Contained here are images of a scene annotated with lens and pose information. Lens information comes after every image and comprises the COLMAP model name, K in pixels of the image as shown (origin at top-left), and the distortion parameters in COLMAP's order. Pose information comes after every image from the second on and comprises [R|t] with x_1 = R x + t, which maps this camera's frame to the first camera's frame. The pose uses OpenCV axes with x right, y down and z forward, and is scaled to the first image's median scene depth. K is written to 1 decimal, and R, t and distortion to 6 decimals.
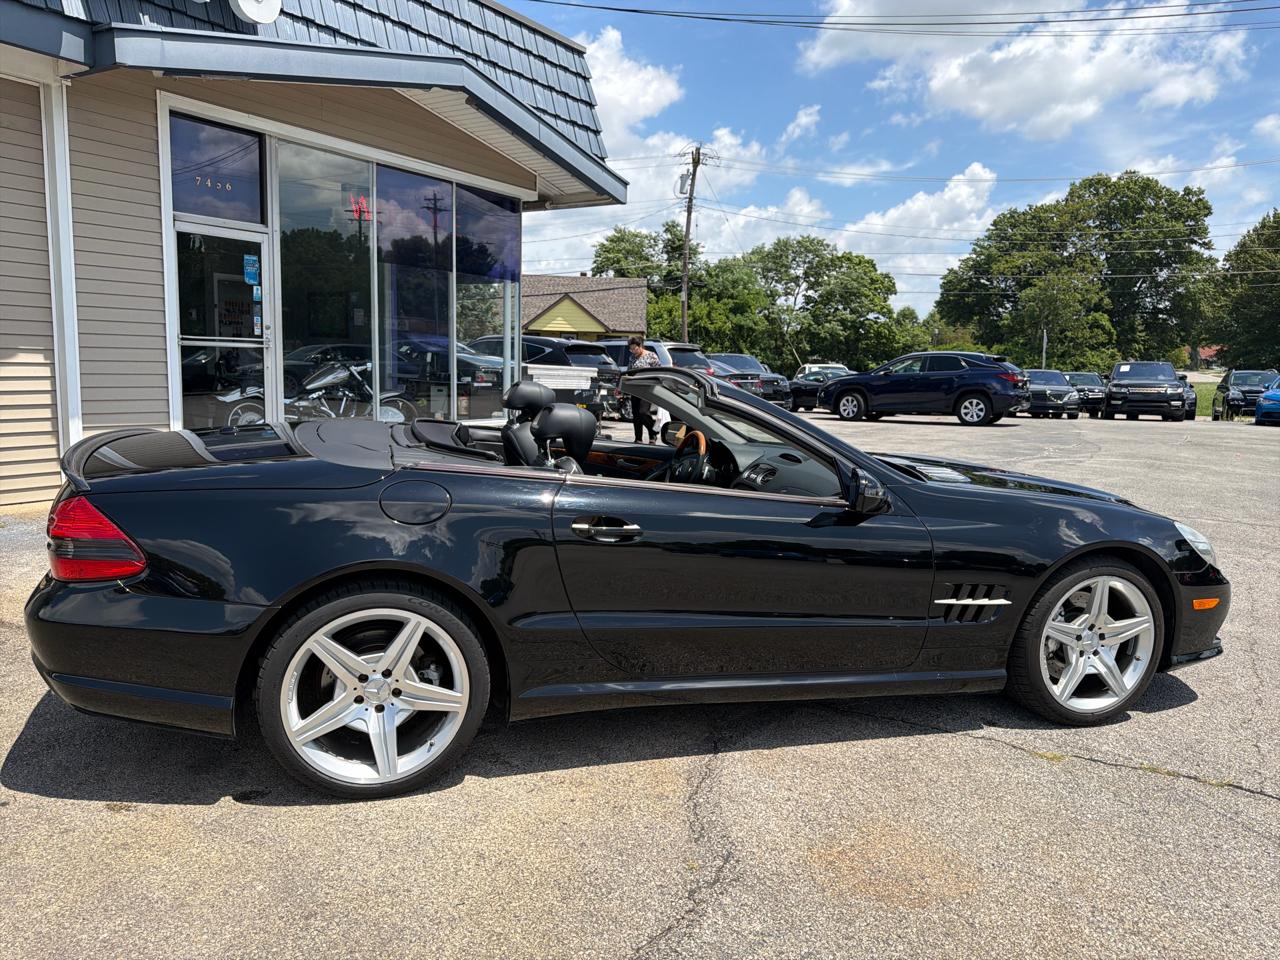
lens RADIAL K [[903.6, 0, 639.7], [0, 903.6, 491.7], [0, 0, 1]] dist [0.027091, -0.036631]
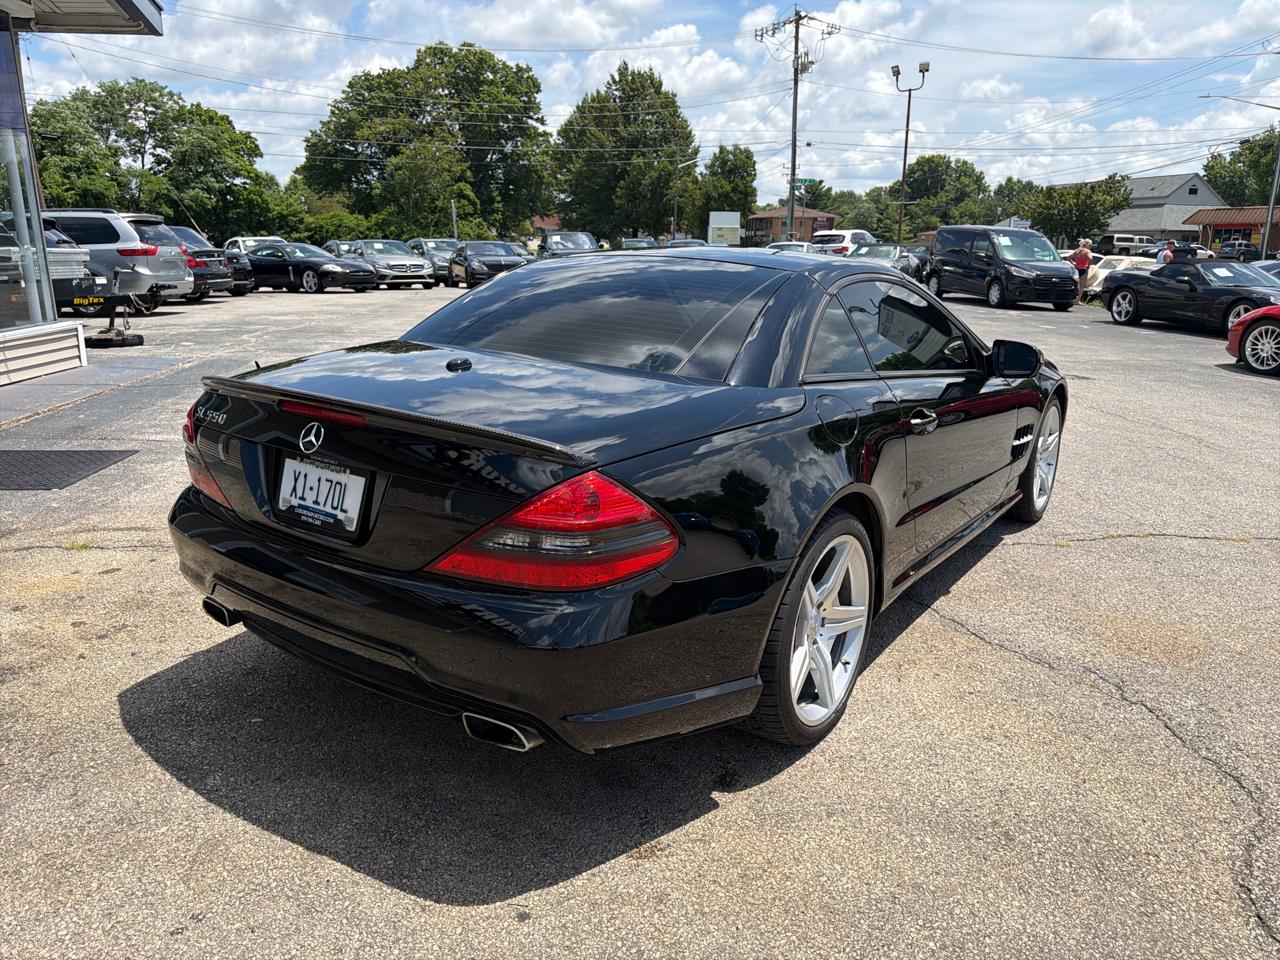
lens RADIAL K [[903.6, 0, 649.6], [0, 903.6, 486.2], [0, 0, 1]] dist [0.027091, -0.036631]
pose [[0.780516, -0.181588, 0.598181, -0.365112], [0.101547, 0.981002, 0.165300, -0.034479], [-0.616833, -0.068276, 0.784127, 0.149951]]
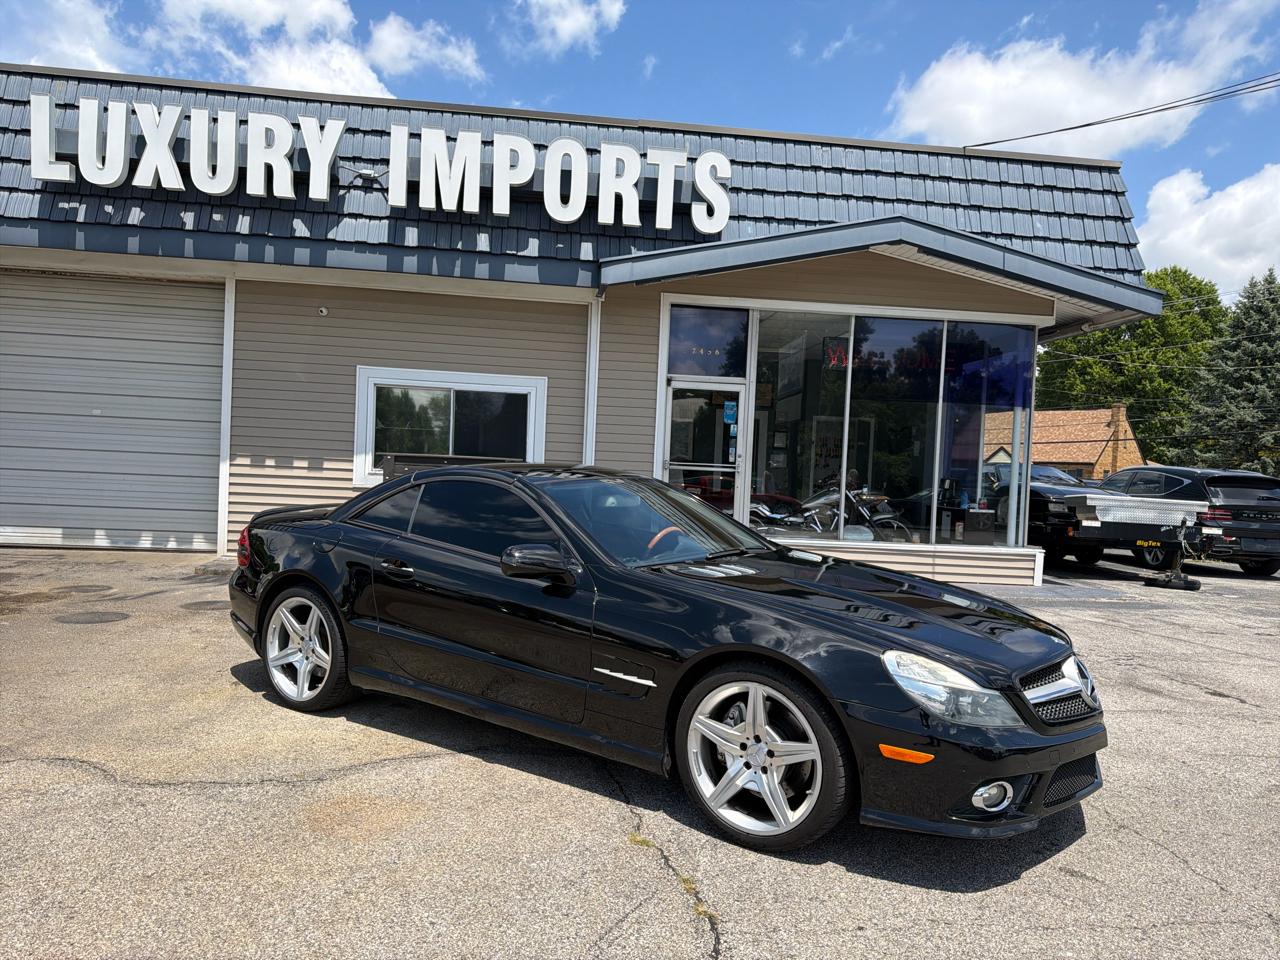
lens RADIAL K [[903.6, 0, 646.5], [0, 903.6, 490.1], [0, 0, 1]] dist [0.027091, -0.036631]
pose [[0.638956, 0.016822, -0.769059, 0.559888], [-0.133941, 0.986922, -0.089694, -0.003655], [0.757492, 0.160319, 0.632853, 0.133097]]
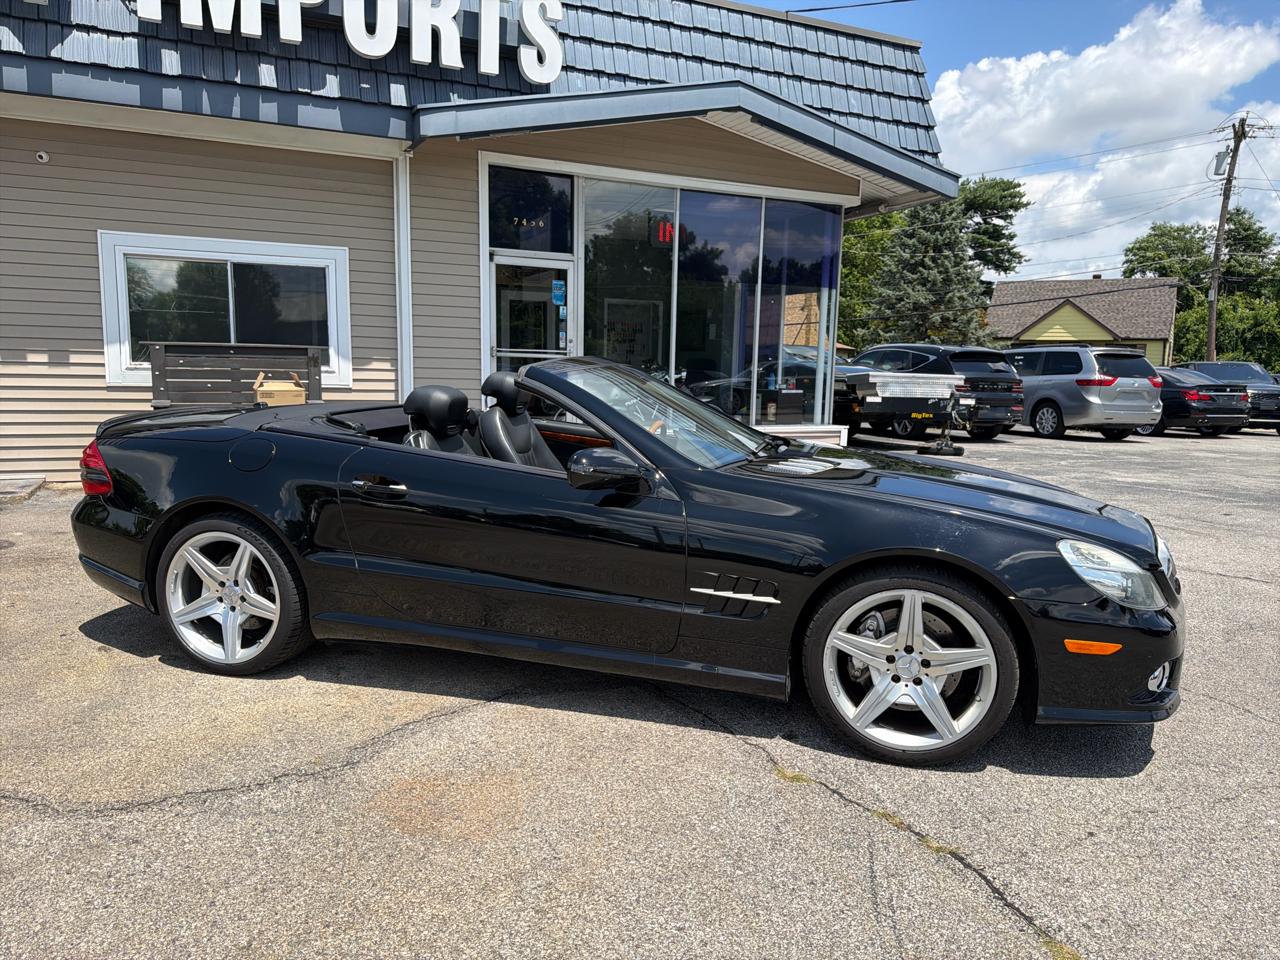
lens RADIAL K [[903.6, 0, 643.7], [0, 903.6, 495.2], [0, 0, 1]] dist [0.027091, -0.036631]
pose [[0.849619, 0.064105, -0.523486, 0.353522], [-0.071459, 0.997424, 0.006163, 0.008029], [0.522533, 0.032171, 0.852012, 0.066387]]
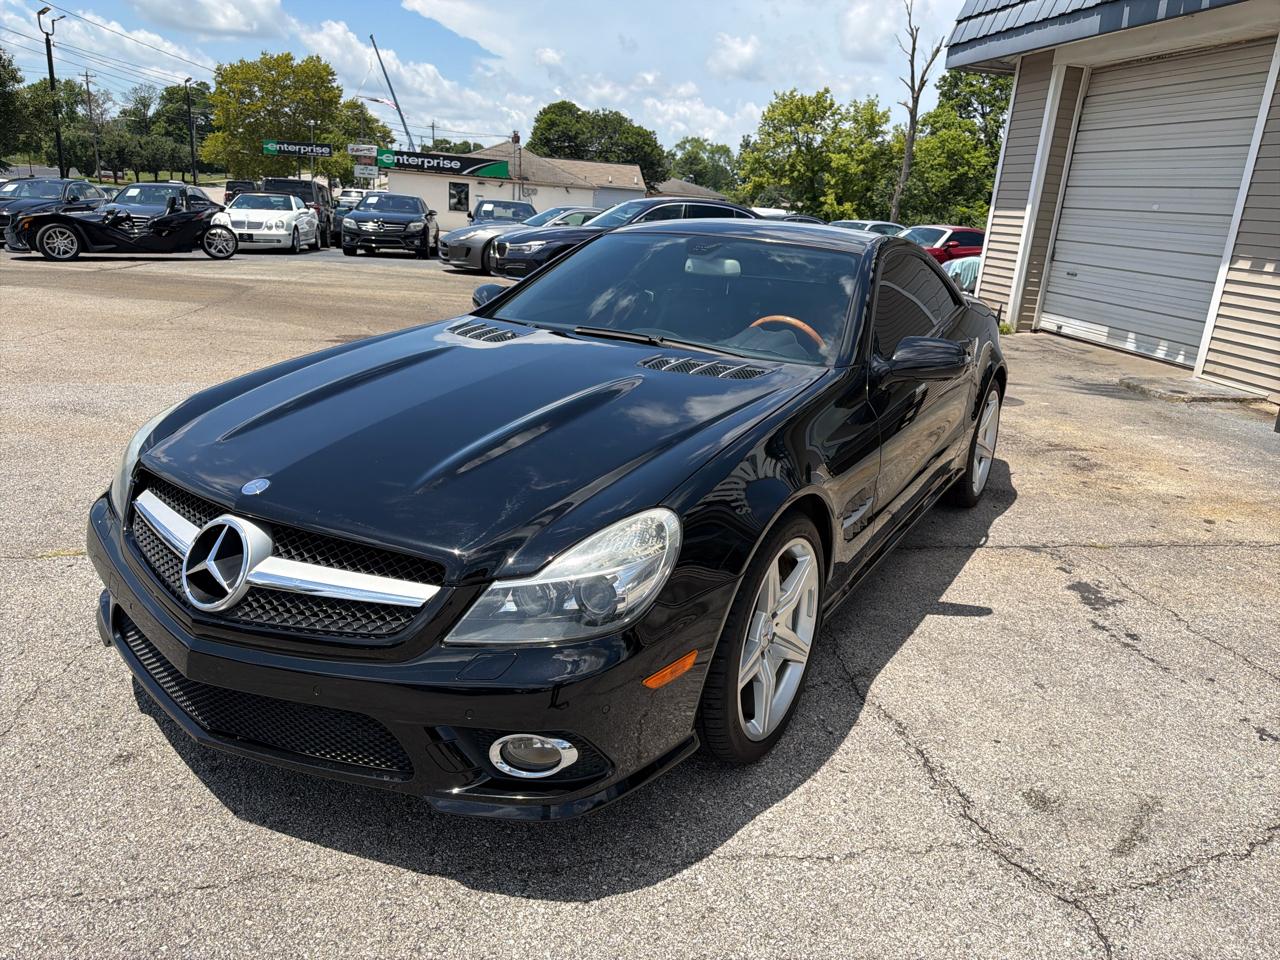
lens RADIAL K [[903.6, 0, 650.0], [0, 903.6, 479.9], [0, 0, 1]] dist [0.027091, -0.036631]
pose [[-0.727453, 0.121302, -0.675350, 0.422282], [-0.193478, 0.908048, 0.371503, -0.123659], [0.658314, 0.400917, -0.637093, 0.881006]]
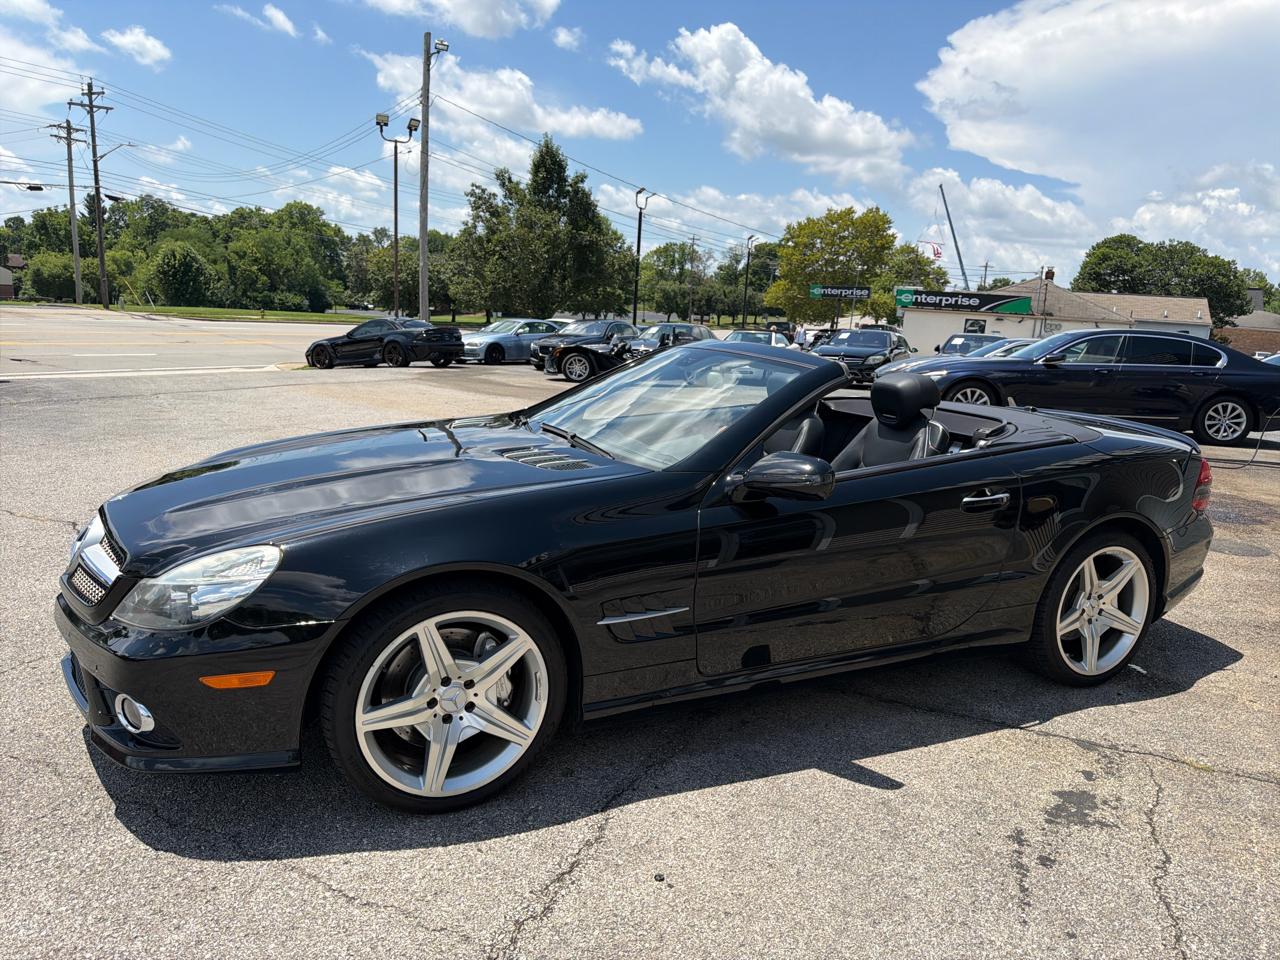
lens RADIAL K [[903.6, 0, 642.4], [0, 903.6, 501.2], [0, 0, 1]] dist [0.027091, -0.036631]
pose [[-0.982674, -0.055281, -0.176905, 0.167017], [-0.115301, 0.929636, 0.349975, -0.162354], [0.145110, 0.364309, -0.919903, 1.030442]]
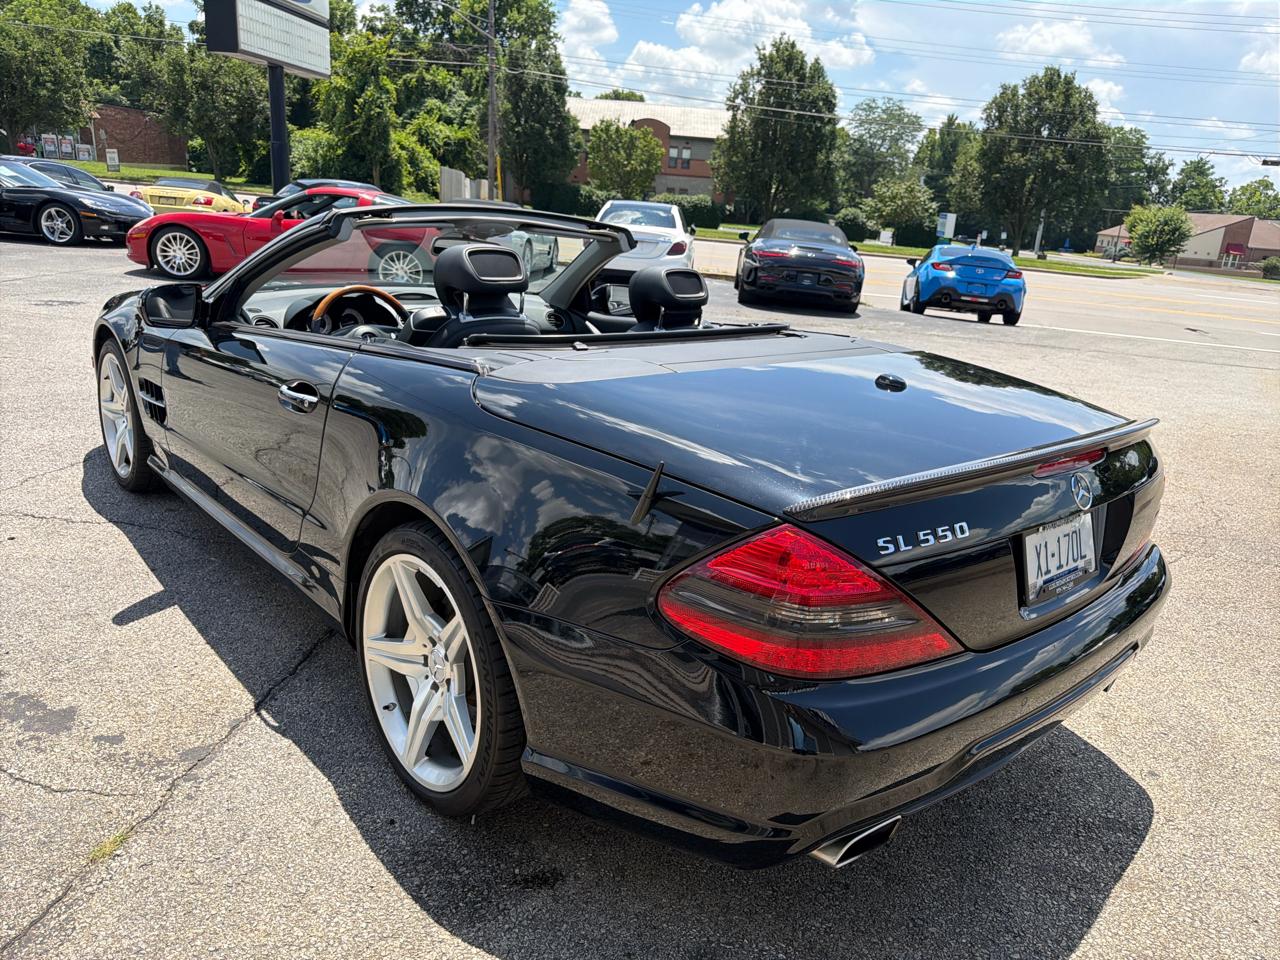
lens RADIAL K [[903.6, 0, 633.0], [0, 903.6, 490.6], [0, 0, 1]] dist [0.027091, -0.036631]
pose [[-0.410336, -0.343252, 0.844868, -0.431252], [0.052606, 0.916005, 0.397703, -0.117732], [-0.910416, 0.207636, -0.357813, 0.648874]]
